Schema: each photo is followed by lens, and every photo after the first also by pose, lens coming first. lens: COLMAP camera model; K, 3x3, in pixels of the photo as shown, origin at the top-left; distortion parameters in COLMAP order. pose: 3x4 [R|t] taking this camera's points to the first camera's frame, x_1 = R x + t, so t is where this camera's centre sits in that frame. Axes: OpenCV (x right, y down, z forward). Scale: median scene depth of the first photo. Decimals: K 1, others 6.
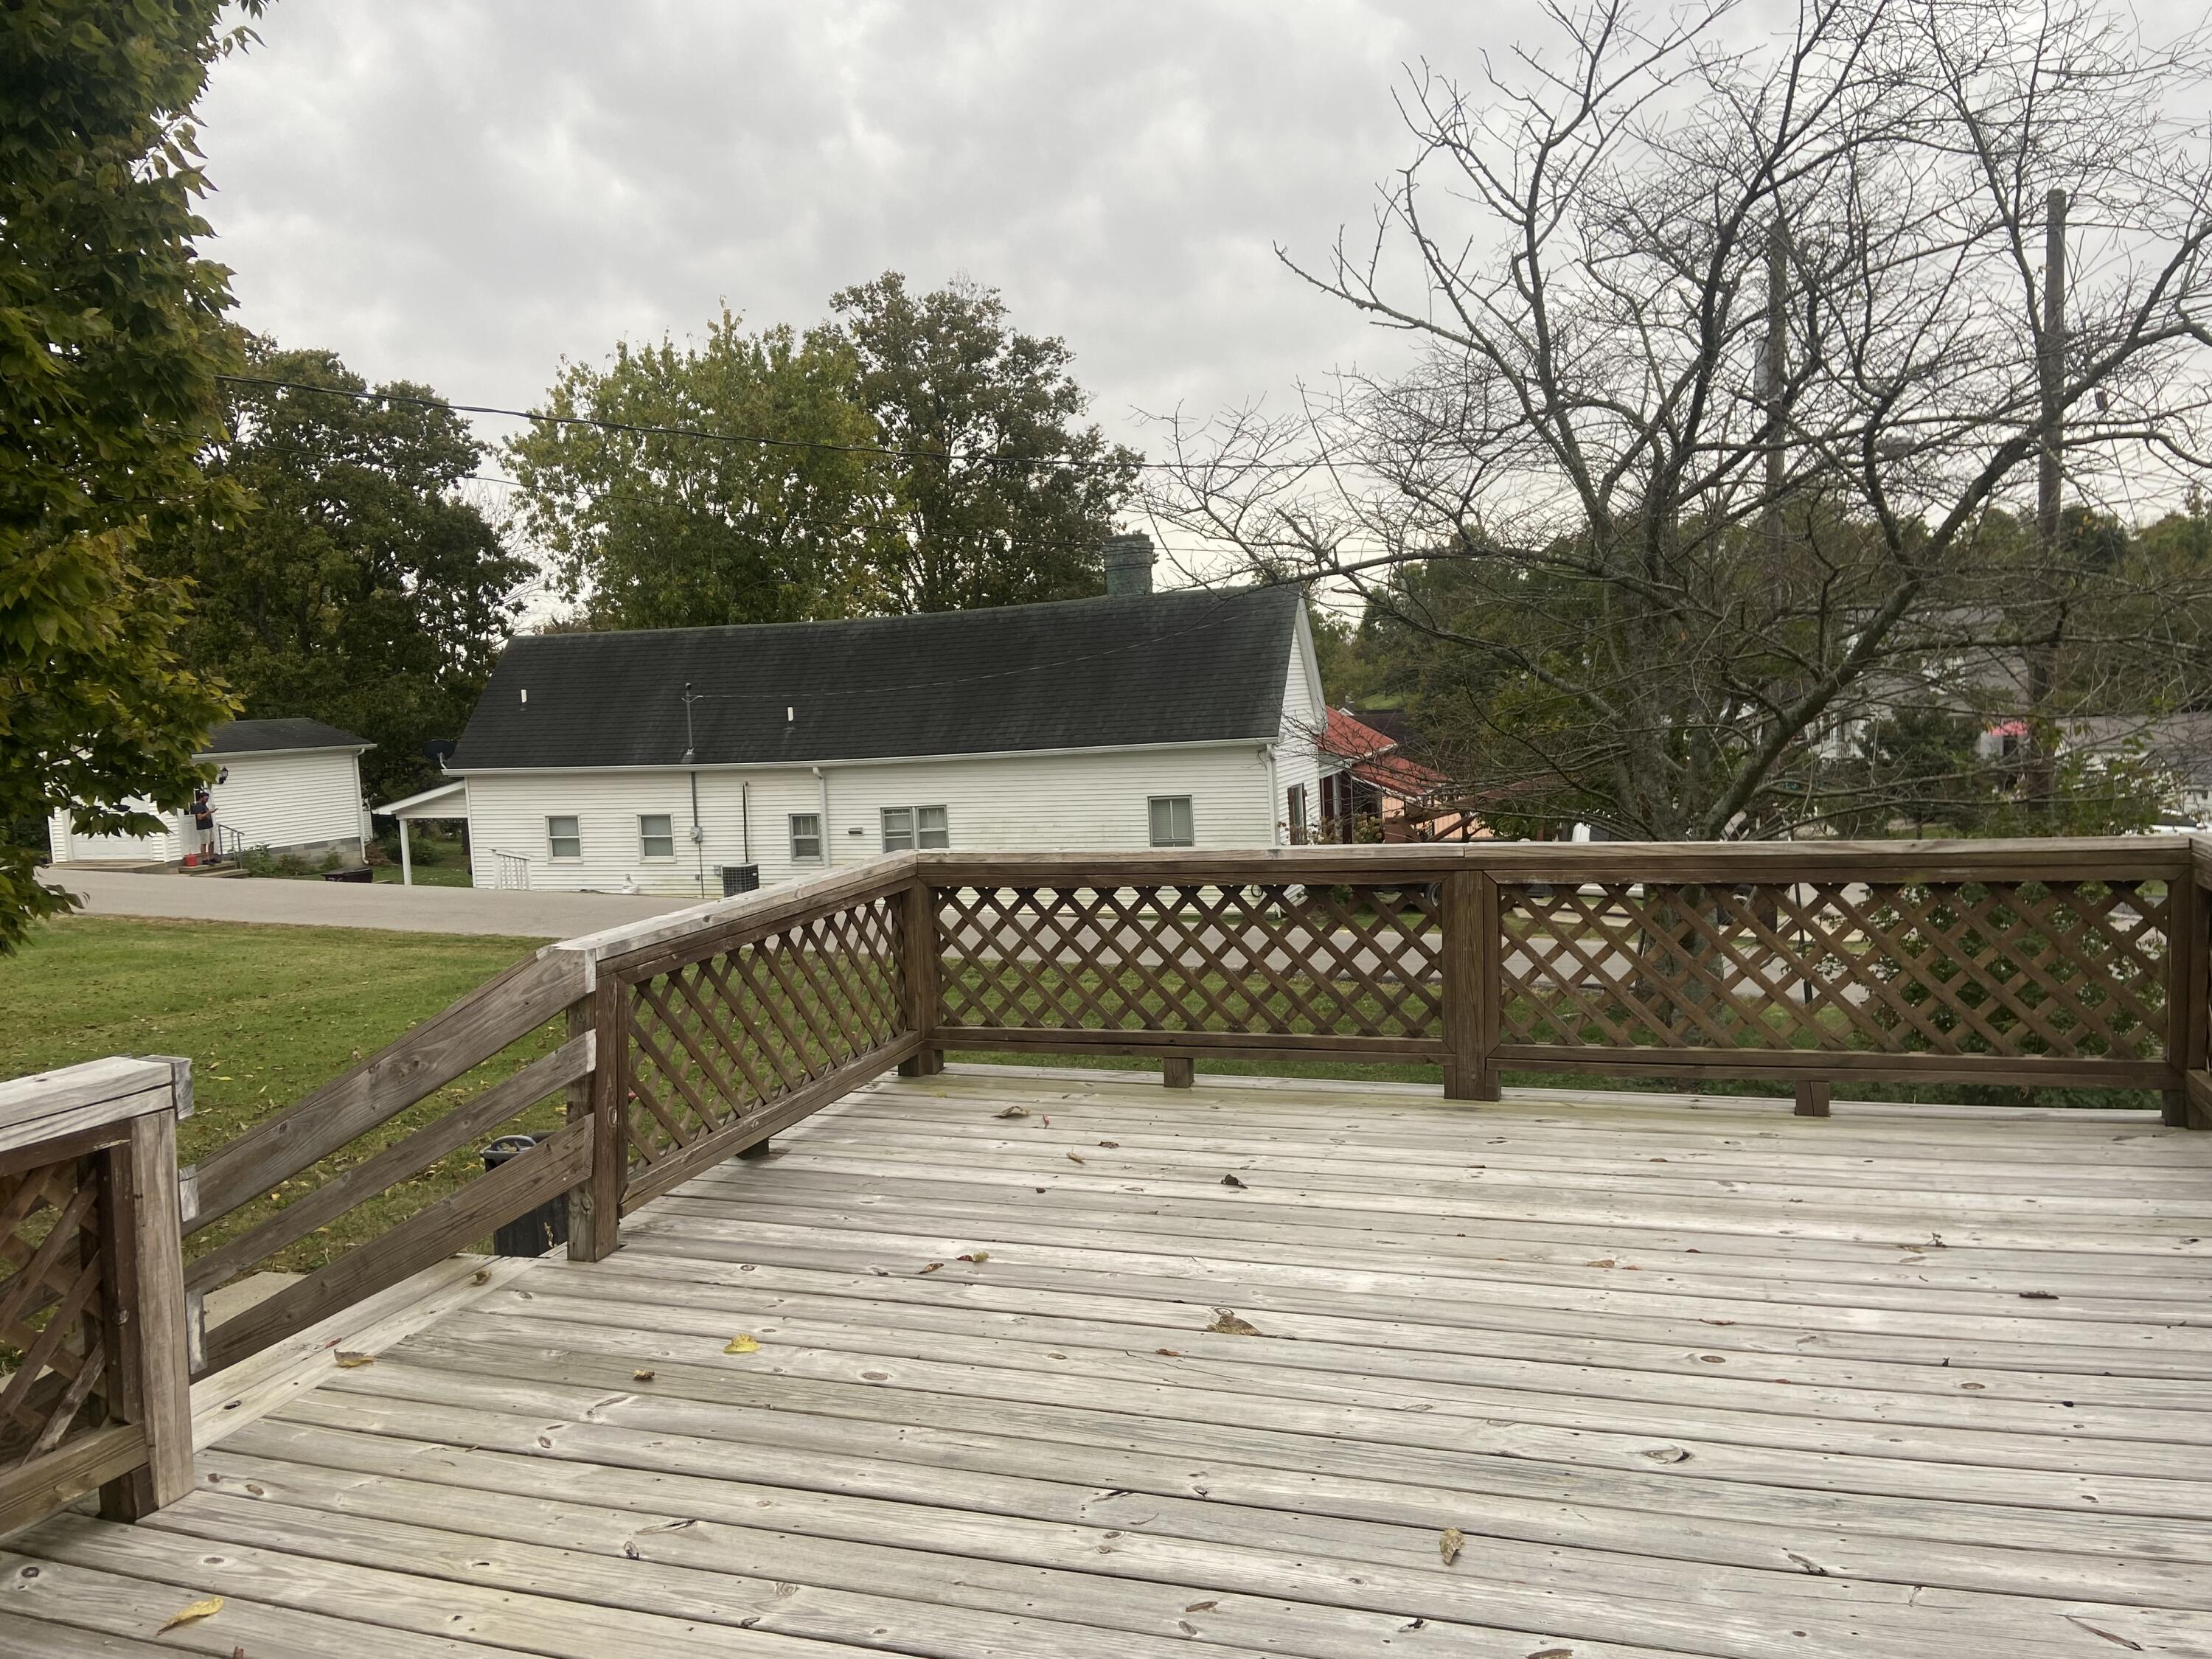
lens RADIAL K [[1663.2, 0, 1095.7], [0, 1663.2, 845.9], [0, 0, 1]] dist [0.130196, -0.162600]
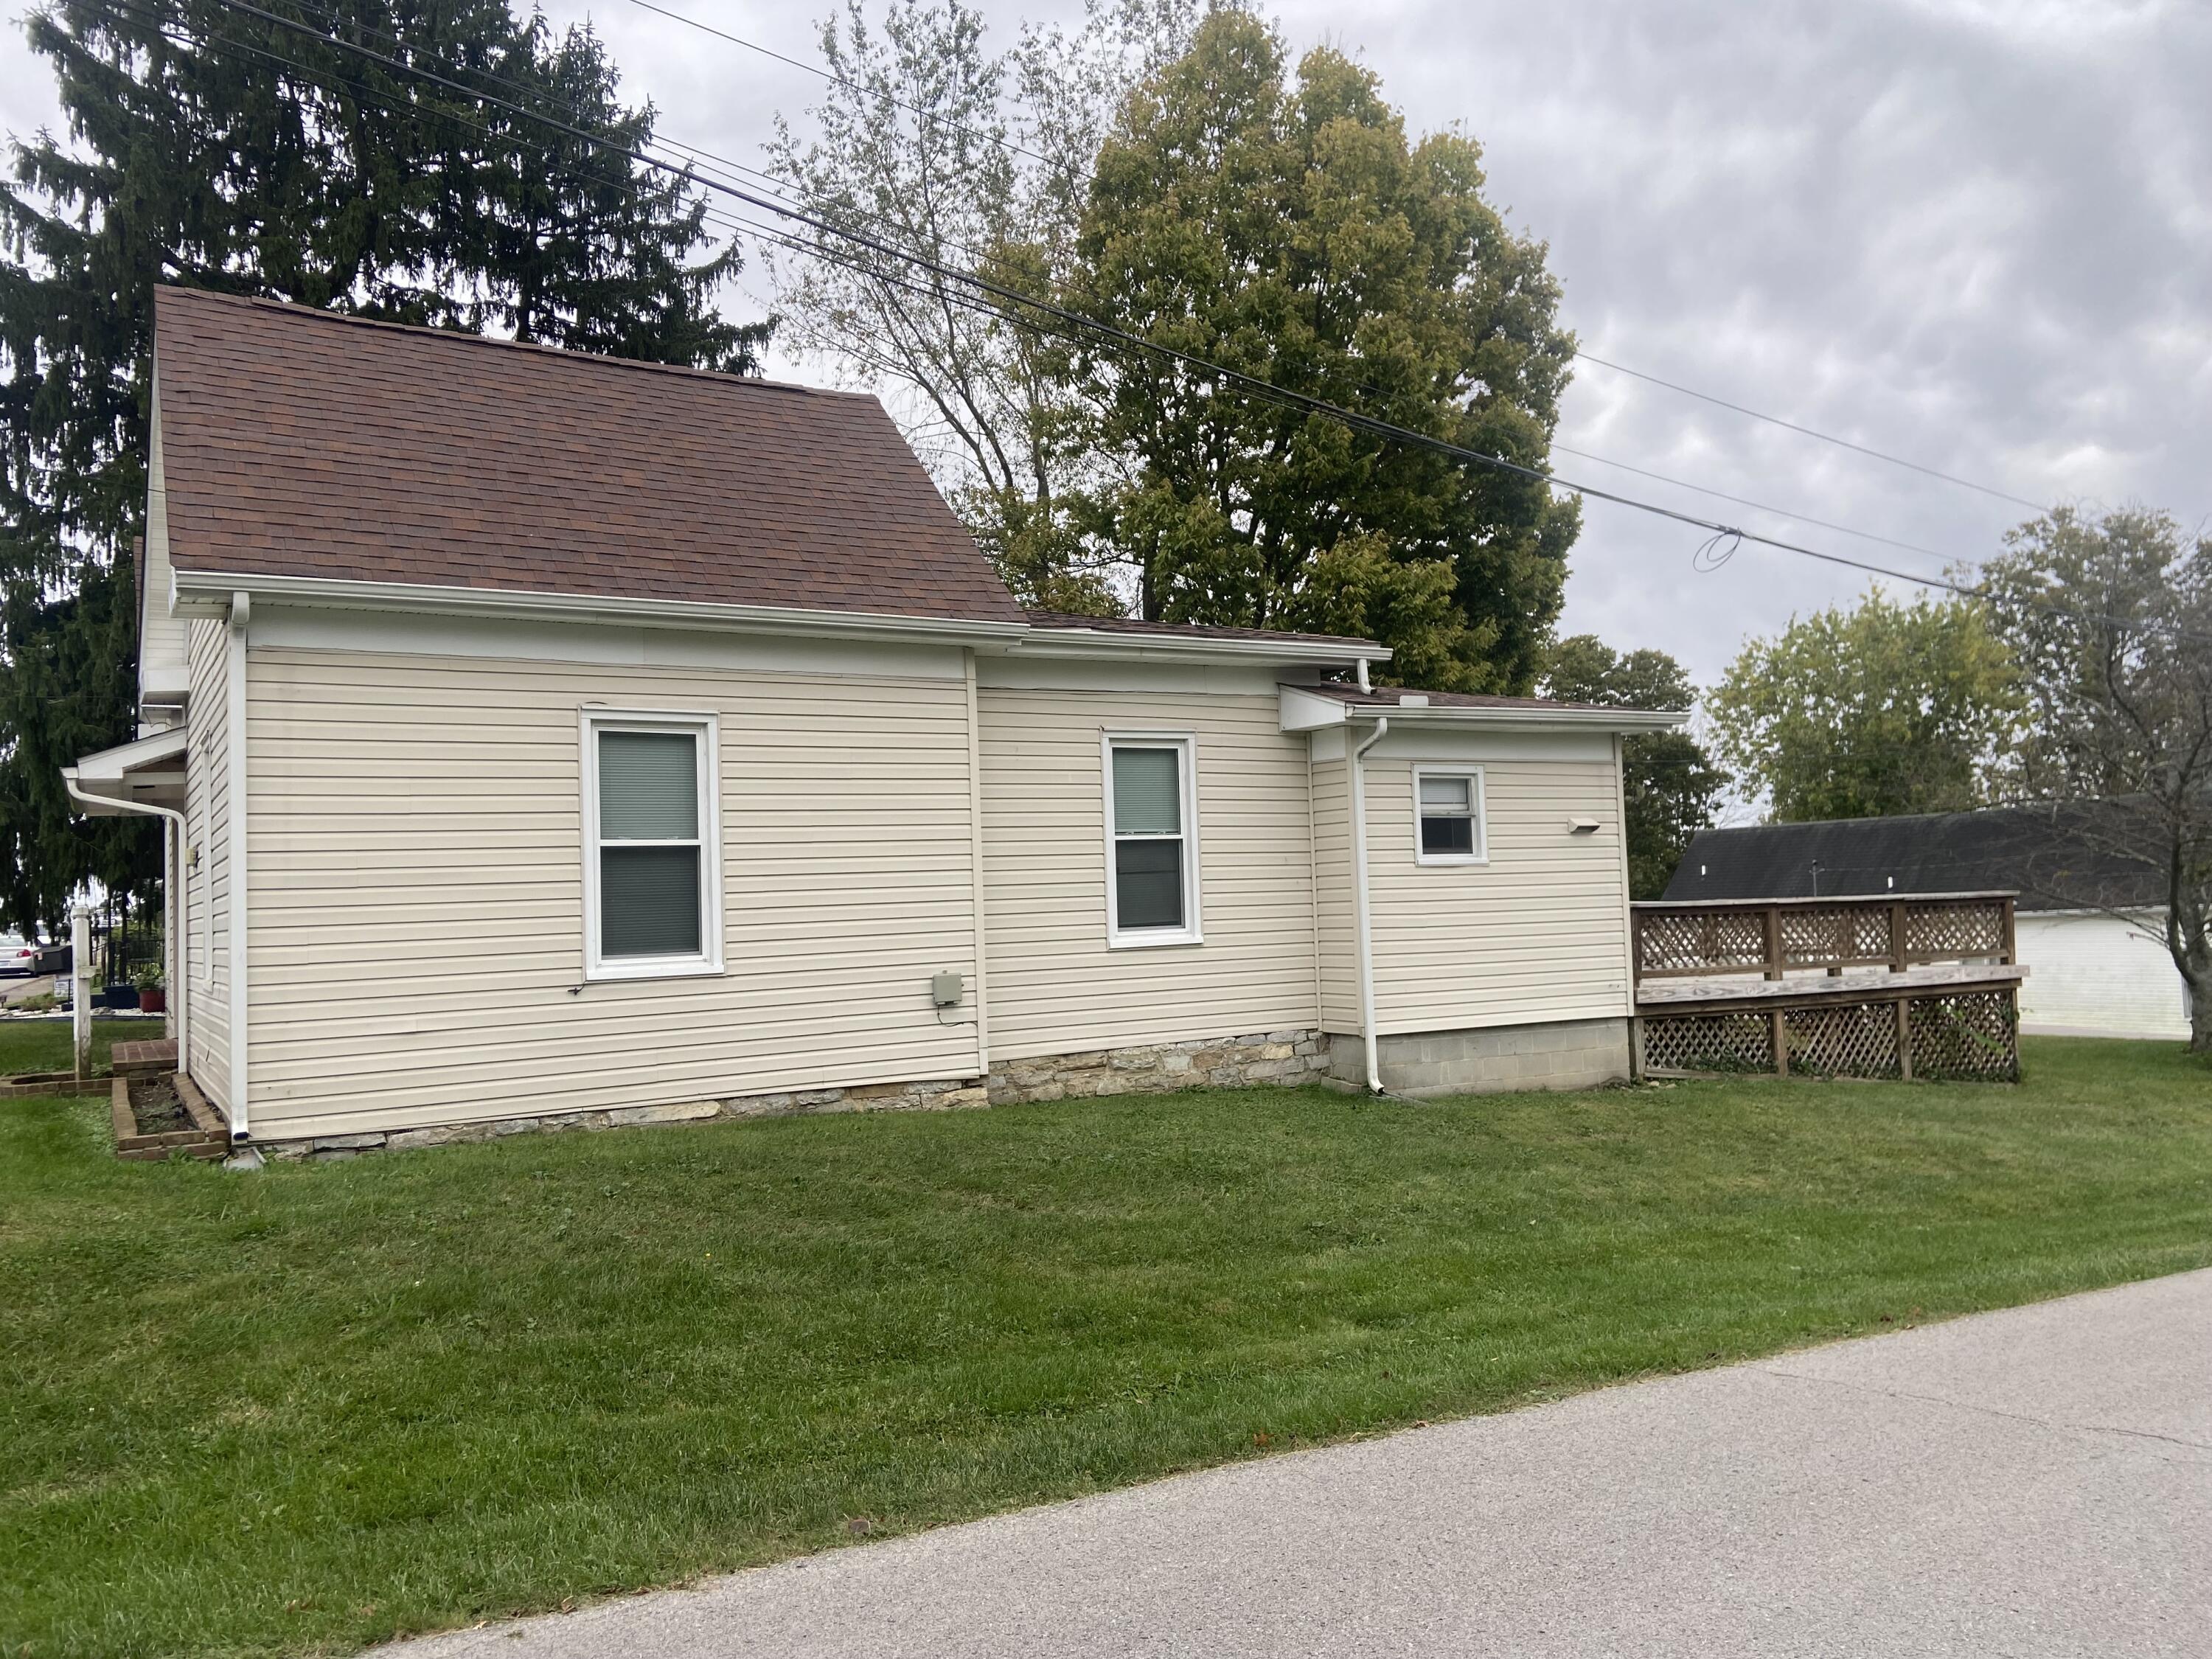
lens RADIAL K [[1663.2, 0, 1095.7], [0, 1663.2, 845.9], [0, 0, 1]] dist [0.130196, -0.162600]
pose [[0.757669, -0.010715, -0.652551, 0.163575], [-0.059073, 0.994635, -0.084920, 0.033982], [0.649960, 0.102889, 0.752971, -0.336775]]
